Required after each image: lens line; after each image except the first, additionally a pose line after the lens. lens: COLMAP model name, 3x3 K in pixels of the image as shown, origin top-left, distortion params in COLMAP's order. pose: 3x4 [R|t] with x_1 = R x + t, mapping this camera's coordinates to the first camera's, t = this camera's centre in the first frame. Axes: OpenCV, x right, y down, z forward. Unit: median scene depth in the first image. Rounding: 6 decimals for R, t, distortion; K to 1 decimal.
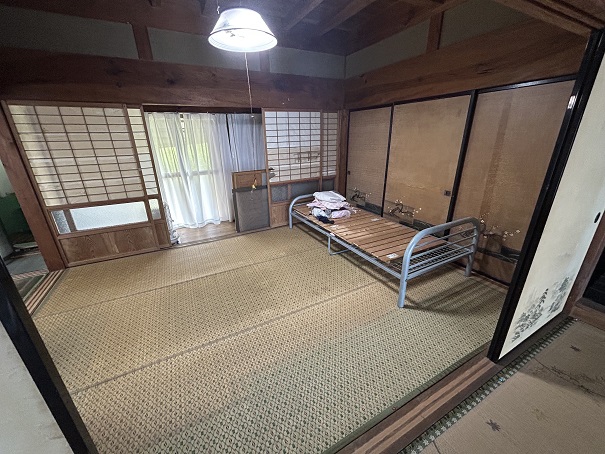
lens RADIAL K [[244.6, 0, 301.9], [0, 244.6, 225.5], [0, 0, 1]] dist [0.001128, -0.000496]
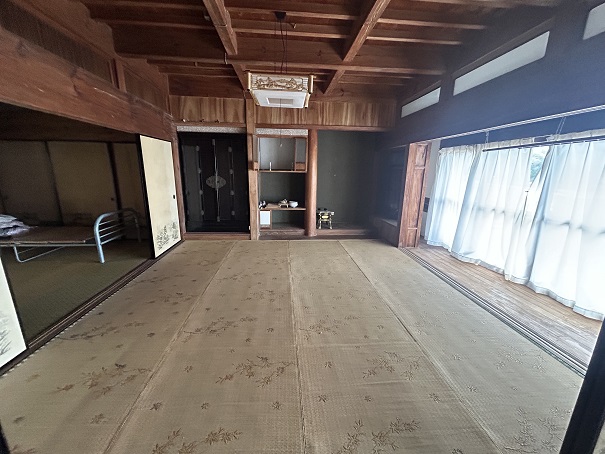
lens RADIAL K [[244.6, 0, 299.8], [0, 244.6, 225.1], [0, 0, 1]] dist [0.001128, -0.000496]
pose [[0.401286, -0.178023, 0.898486, -0.399015], [0.296940, 0.953238, 0.056251, 0.309615], [-0.866485, 0.244224, 0.435383, -0.745353]]
